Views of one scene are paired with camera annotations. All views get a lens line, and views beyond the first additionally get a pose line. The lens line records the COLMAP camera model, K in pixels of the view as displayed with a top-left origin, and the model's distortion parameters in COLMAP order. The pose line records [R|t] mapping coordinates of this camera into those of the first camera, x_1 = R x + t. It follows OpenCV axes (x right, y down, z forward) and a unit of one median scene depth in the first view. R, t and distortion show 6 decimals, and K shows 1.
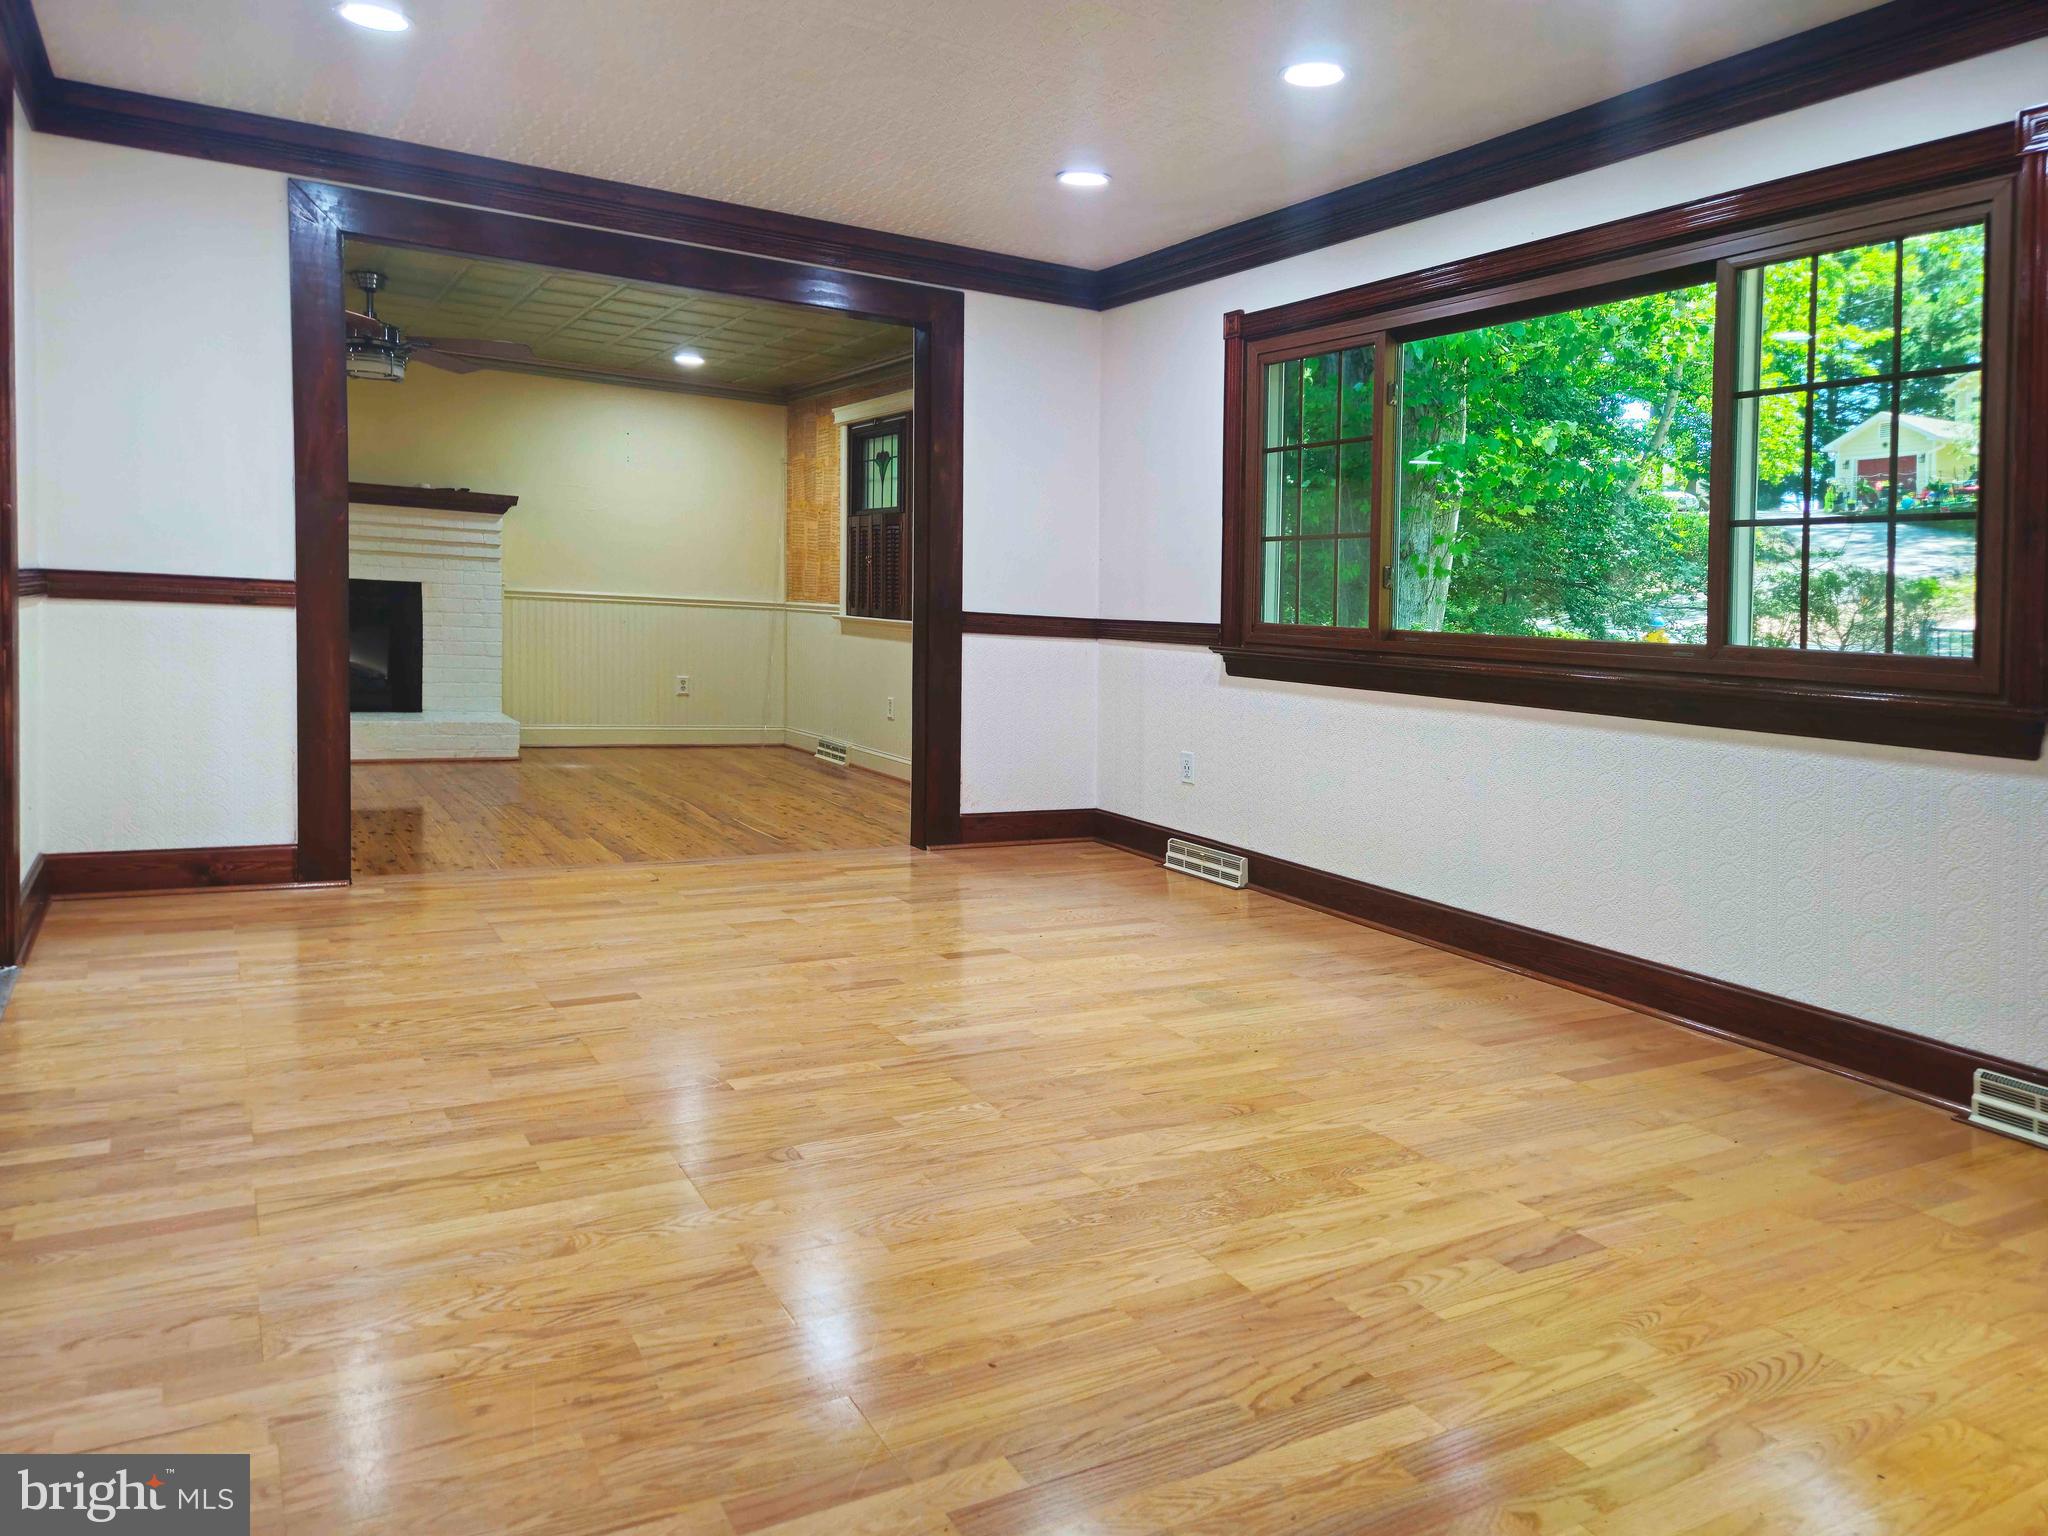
lens RADIAL K [[1392.2, 0, 1029.2], [0, 1392.2, 678.3], [0, 0, 1]] dist [0.061732, -0.049955]
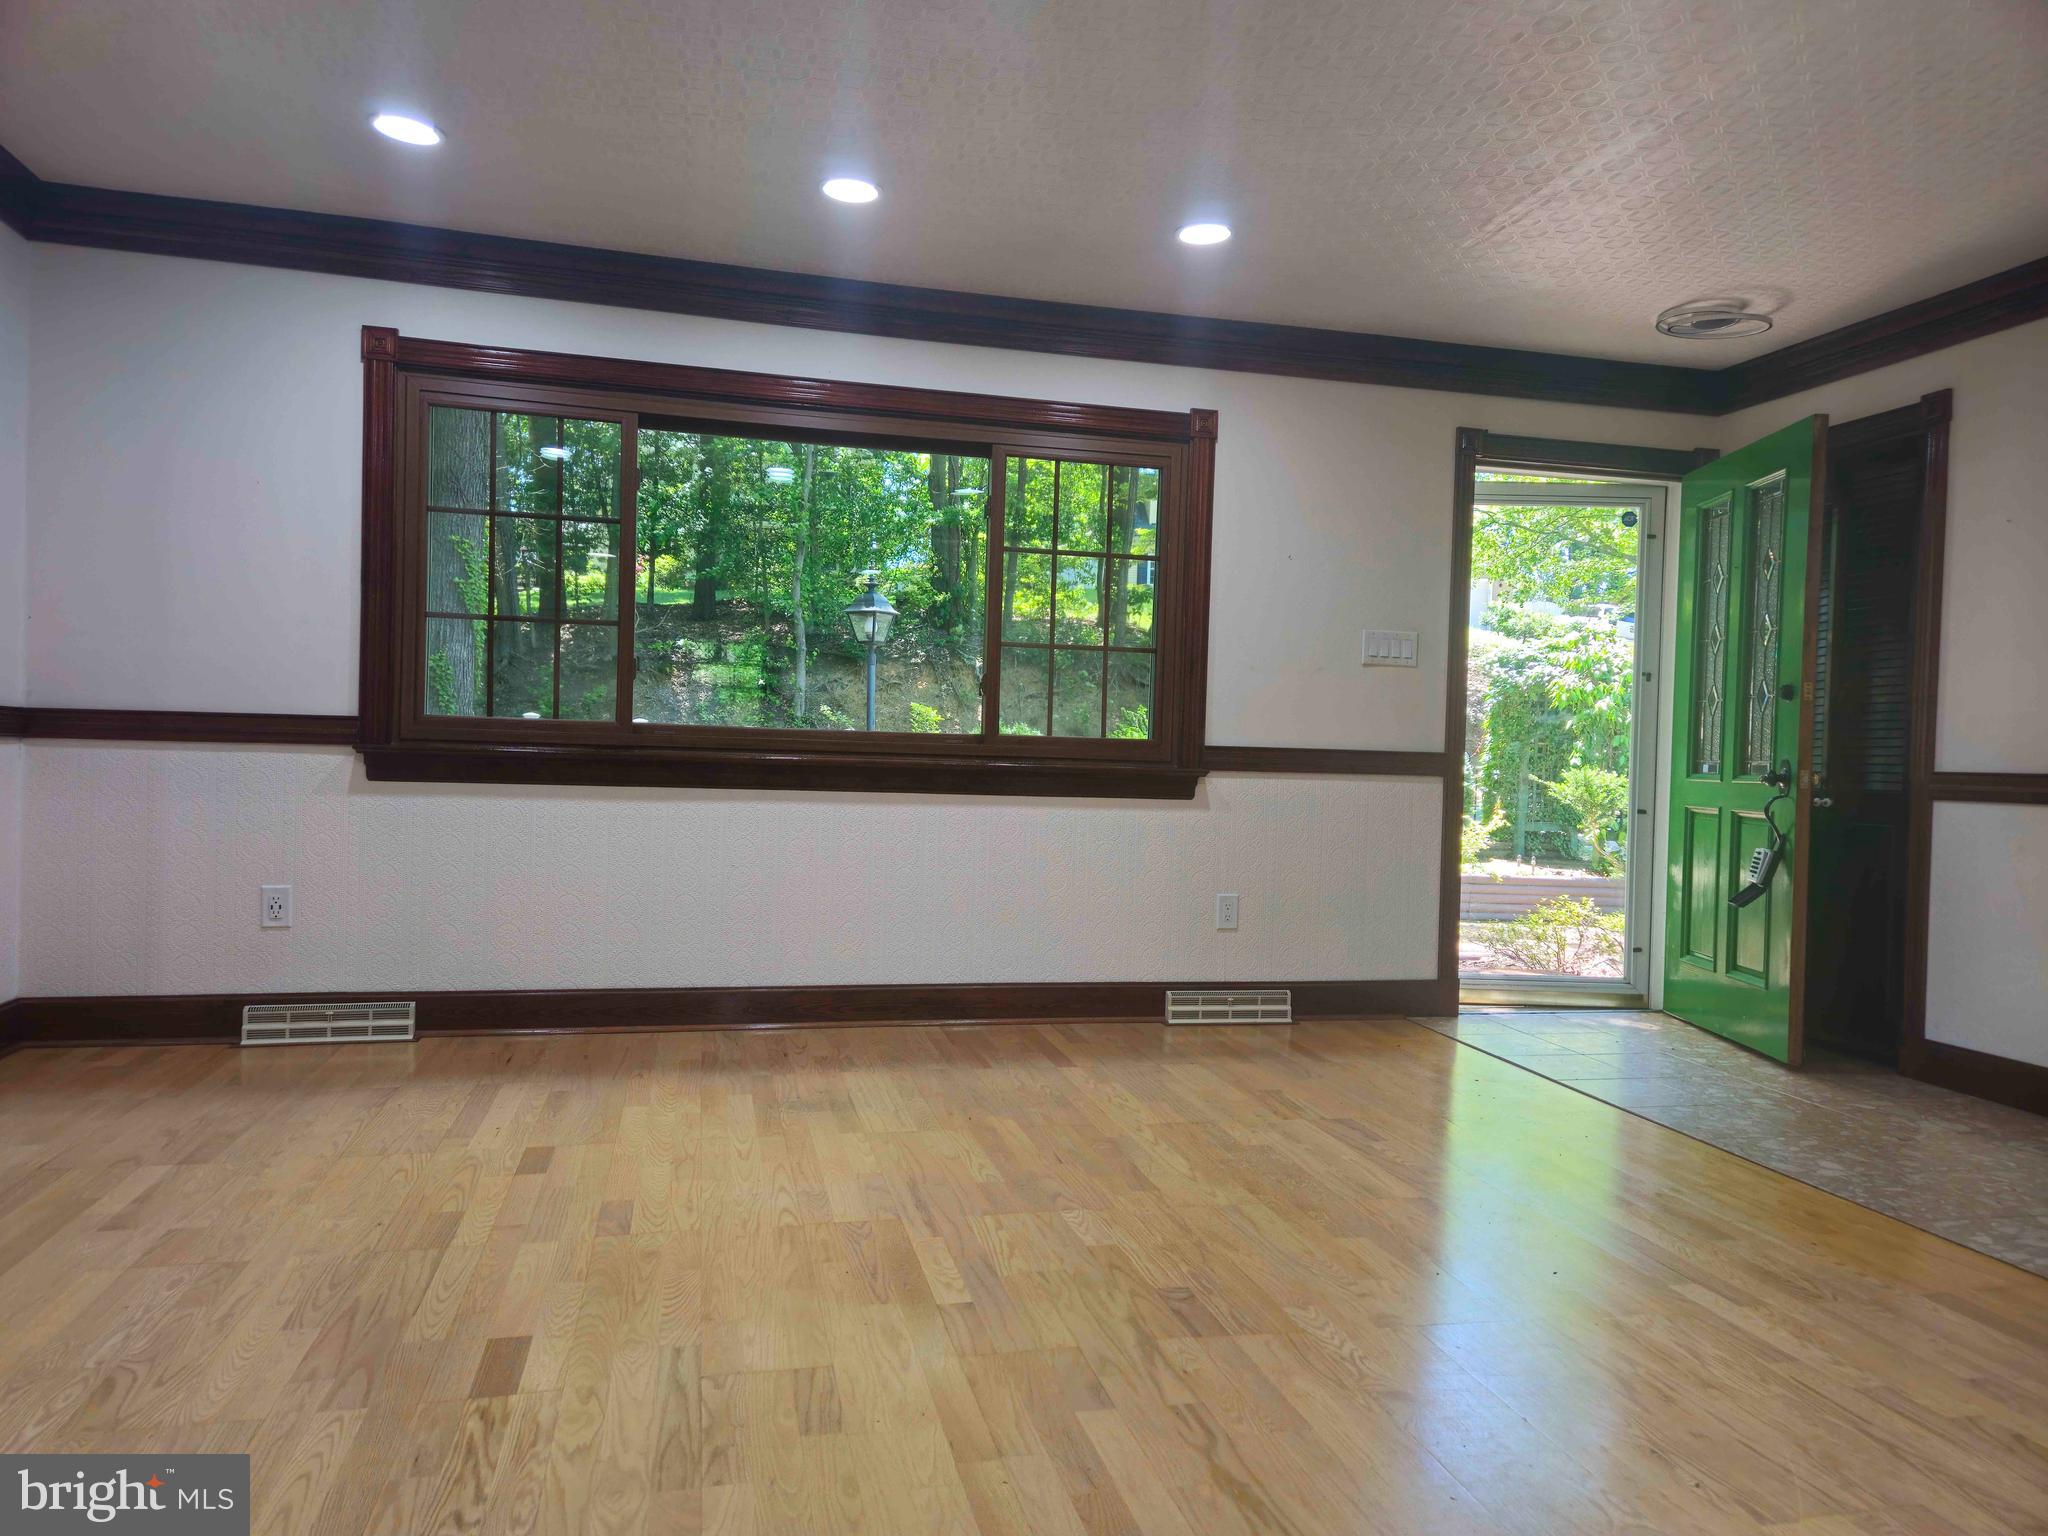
lens RADIAL K [[1436.7, 0, 1069.0], [0, 1436.7, 766.5], [0, 0, 1]] dist [0.076796, -0.069253]
pose [[0.263598, -0.046472, 0.963513, -1.032433], [0.032282, 0.998704, 0.039337, -0.056008], [-0.964092, 0.020735, 0.264757, 0.730423]]
